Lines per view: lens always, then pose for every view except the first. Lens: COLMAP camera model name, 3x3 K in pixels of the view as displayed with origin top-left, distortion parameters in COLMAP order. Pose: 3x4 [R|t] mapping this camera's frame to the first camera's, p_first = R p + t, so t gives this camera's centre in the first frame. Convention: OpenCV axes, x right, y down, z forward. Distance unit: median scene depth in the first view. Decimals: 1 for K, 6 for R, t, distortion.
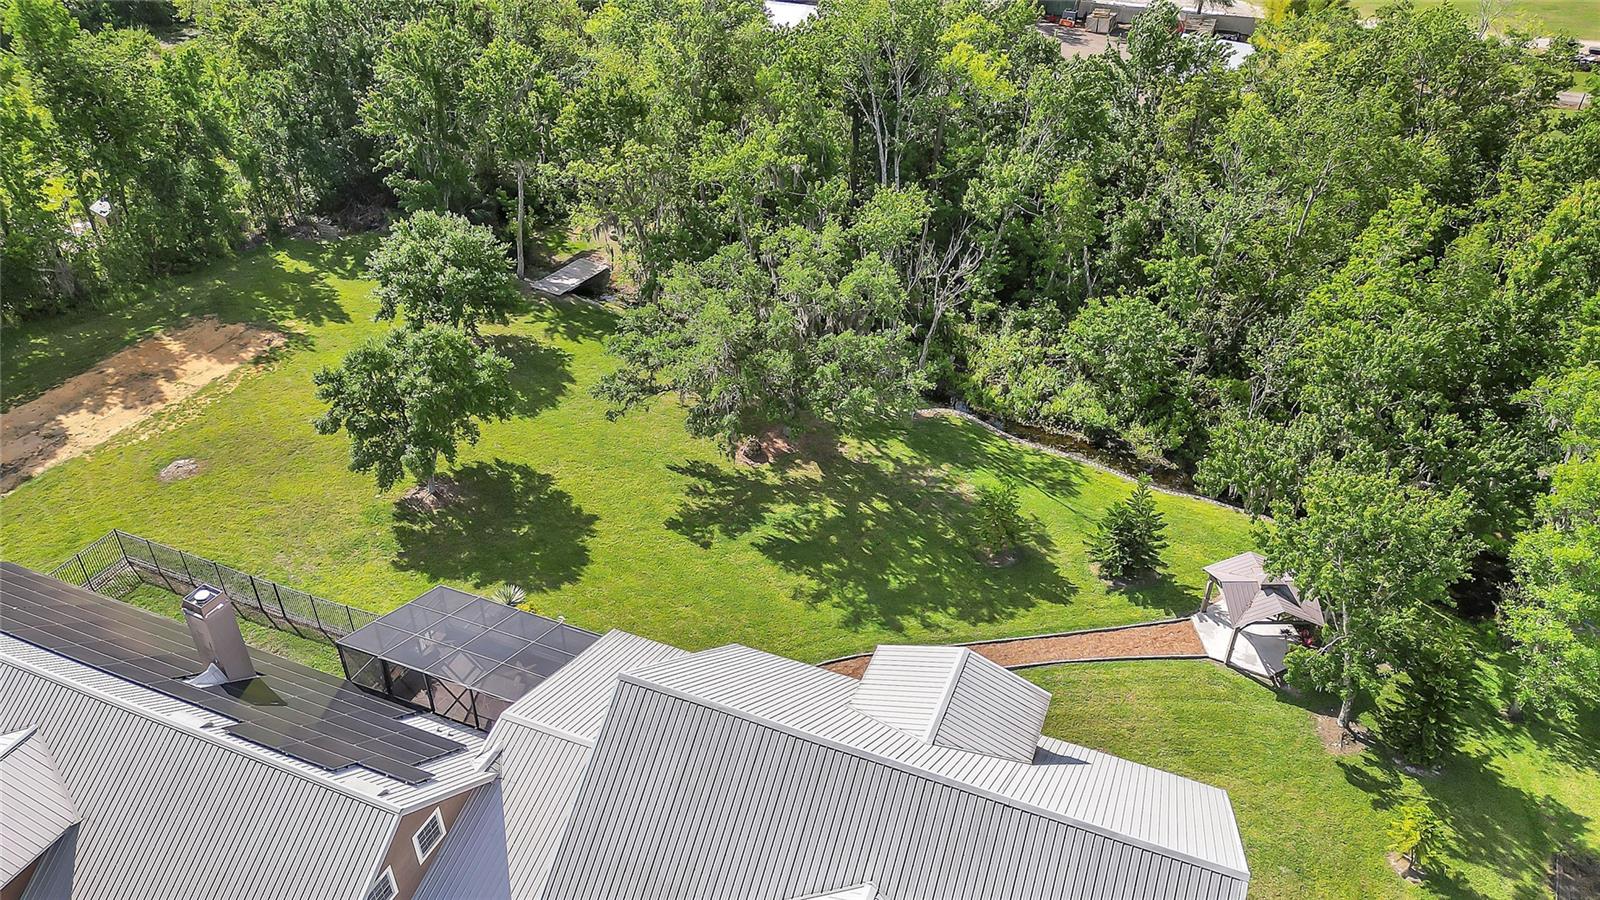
lens RADIAL K [[1138.4, 0, 800.0], [0, 1138.4, 450.0], [0, 0, 1]] dist [0.108570, -0.120349]
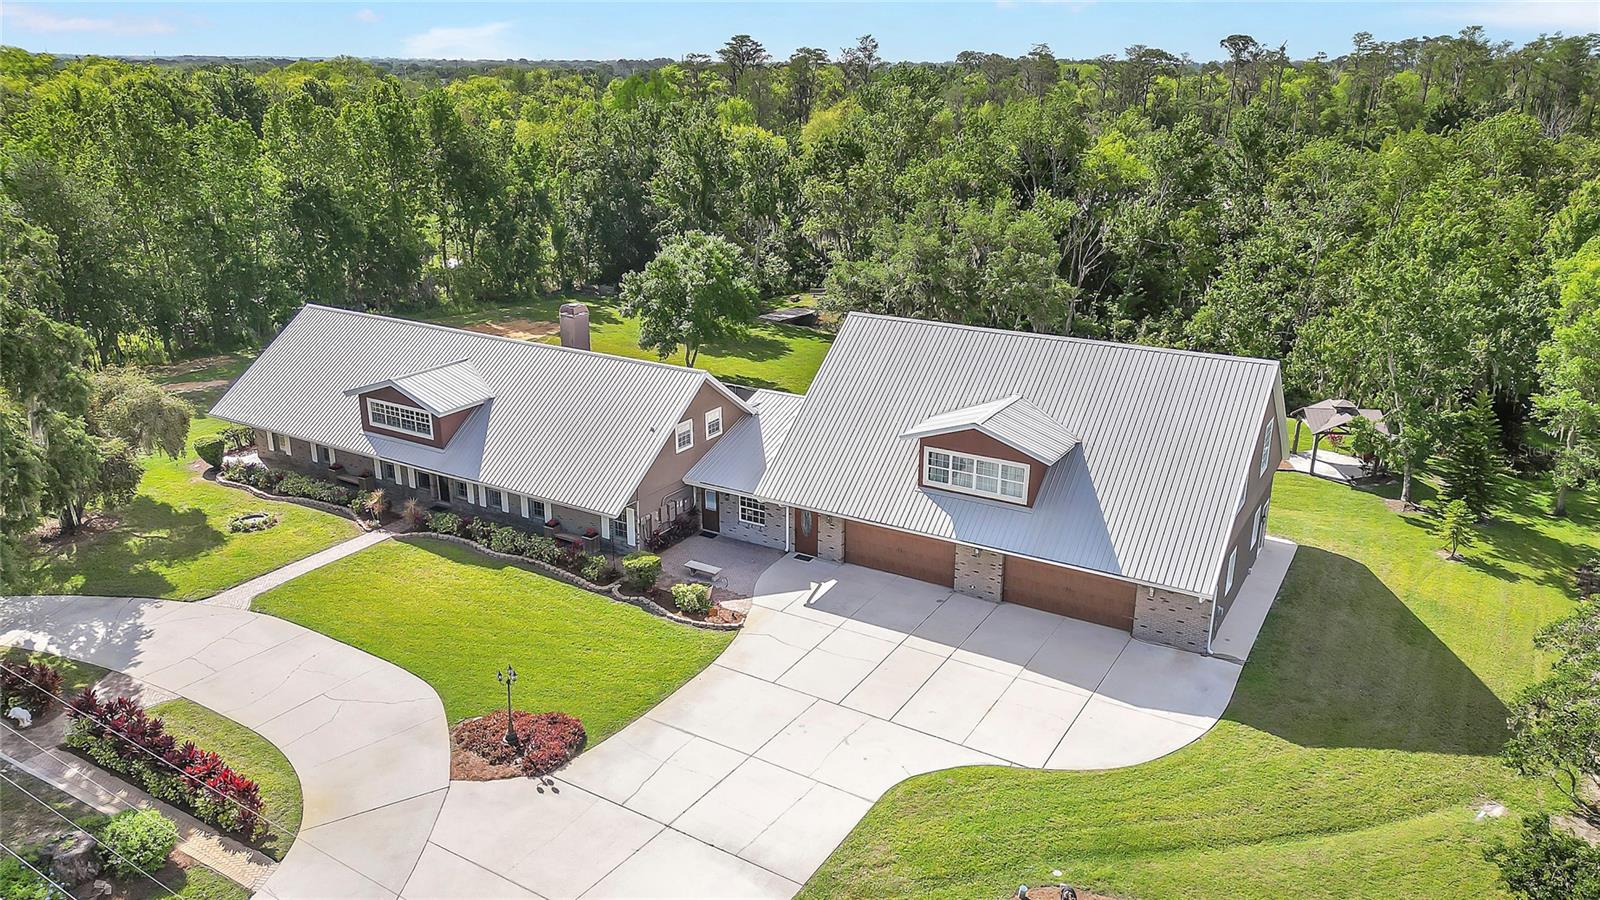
lens RADIAL K [[1138.4, 0, 800.0], [0, 1138.4, 450.0], [0, 0, 1]] dist [0.108570, -0.120349]
pose [[0.989245, 0.046212, -0.138777, -0.004662], [-0.082907, 0.958801, -0.271713, 0.464126], [0.120503, 0.280296, 0.952320, -0.225923]]
